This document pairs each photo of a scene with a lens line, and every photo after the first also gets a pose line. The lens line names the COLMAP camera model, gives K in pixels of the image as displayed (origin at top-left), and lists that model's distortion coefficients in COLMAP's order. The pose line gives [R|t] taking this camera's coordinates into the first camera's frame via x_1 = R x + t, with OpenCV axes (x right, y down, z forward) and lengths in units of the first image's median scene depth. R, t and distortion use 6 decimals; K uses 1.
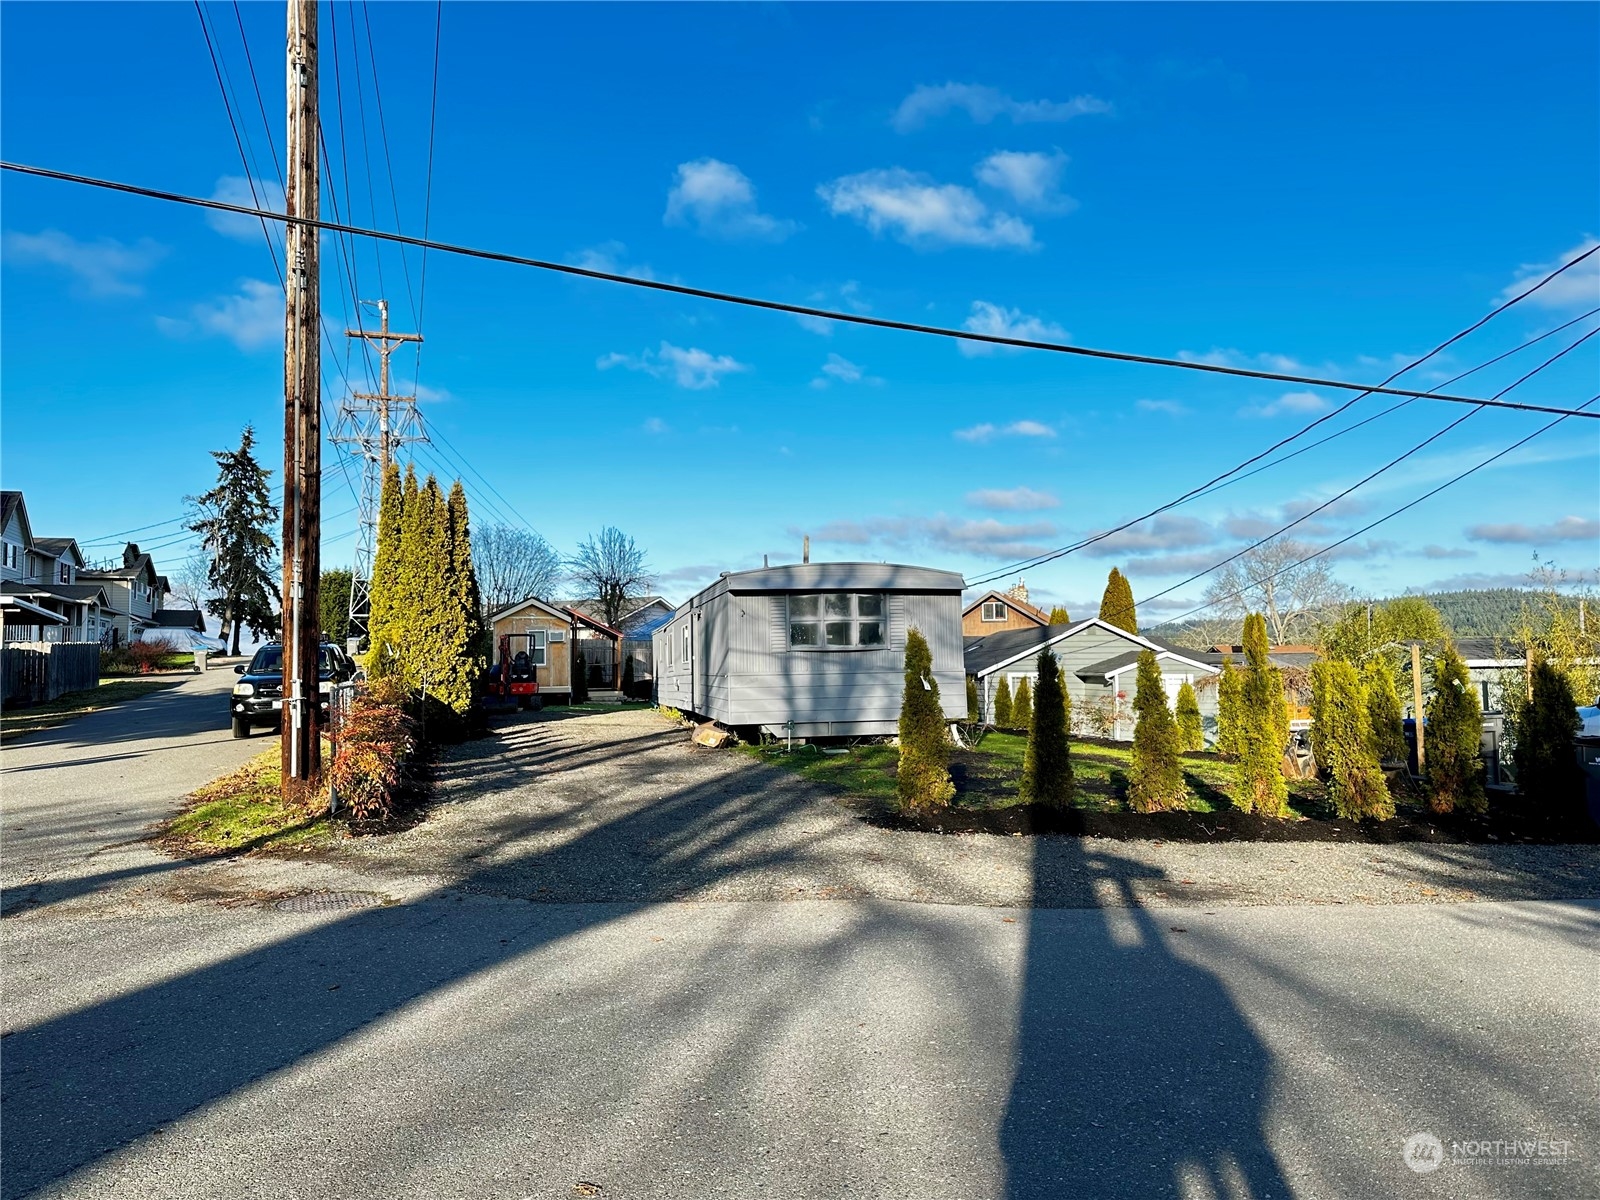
lens RADIAL K [[1114.1, 0, 800.0], [0, 1114.1, 600.0], [0, 0, 1]] dist [0.176219, -0.095470]
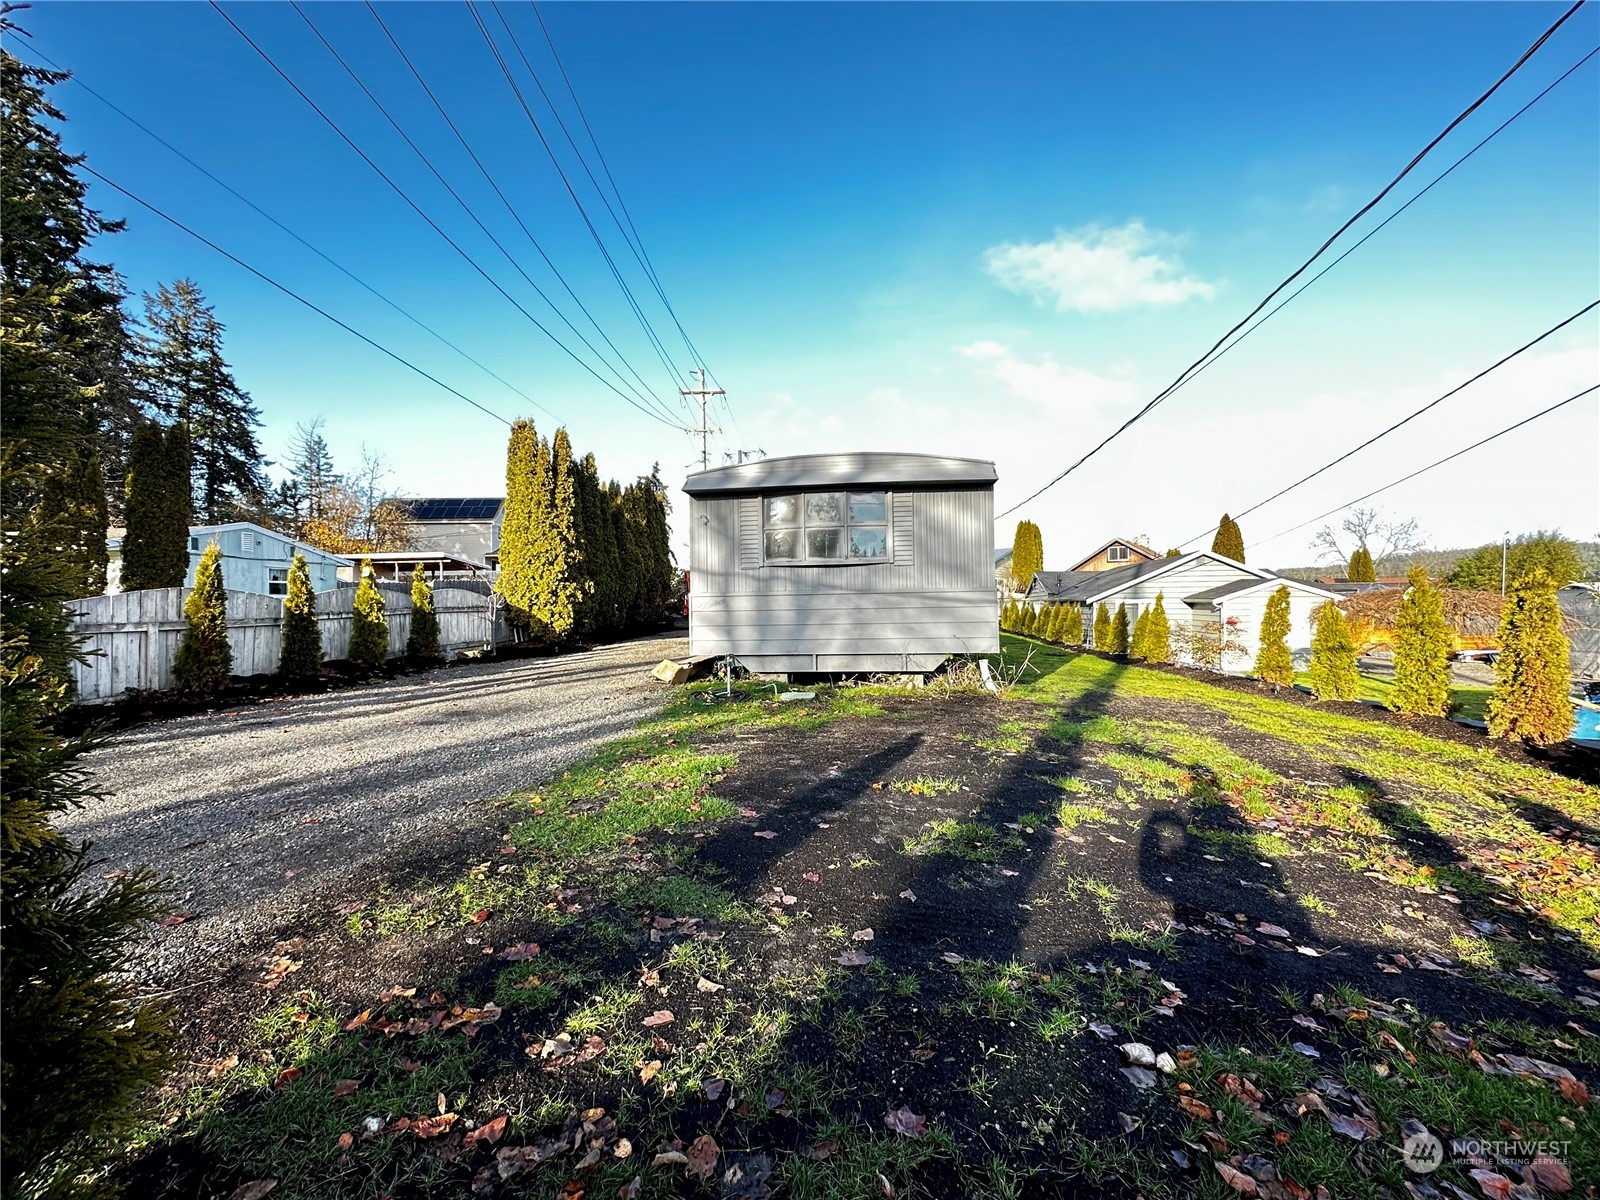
lens RADIAL K [[634.6, 0, 800.0], [0, 634.6, 600.0], [0, 0, 1]] dist [-0.007019, 0.000217]
pose [[0.949351, 0.000917, -0.314216, 0.129033], [0.017611, 0.998269, 0.056120, 0.036090], [0.313723, -0.058811, 0.947691, 0.459985]]
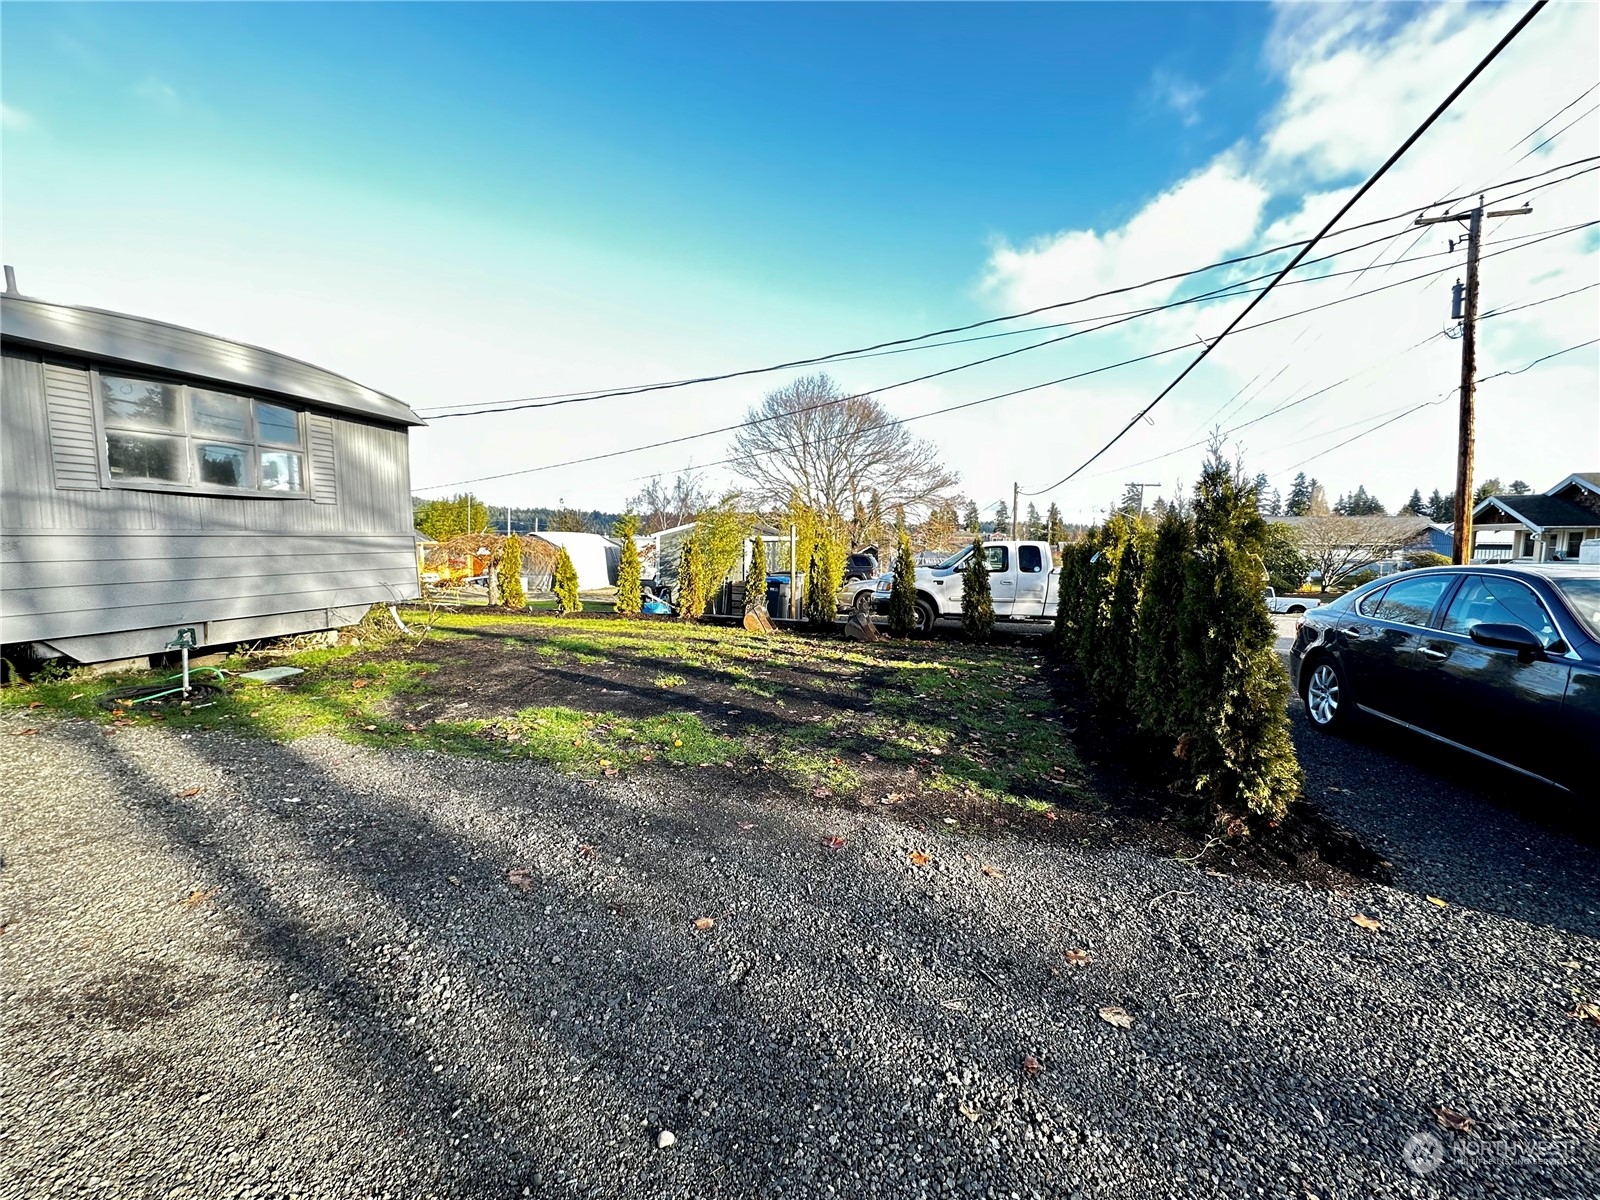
lens RADIAL K [[645.6, 0, 800.0], [0, 645.6, 600.0], [0, 0, 1]] dist [-0.000924, 0.000123]
pose [[0.440429, -0.063829, 0.895516, -0.109598], [-0.075683, 0.991279, 0.107877, 0.032787], [-0.894592, -0.115287, 0.431758, 0.479244]]
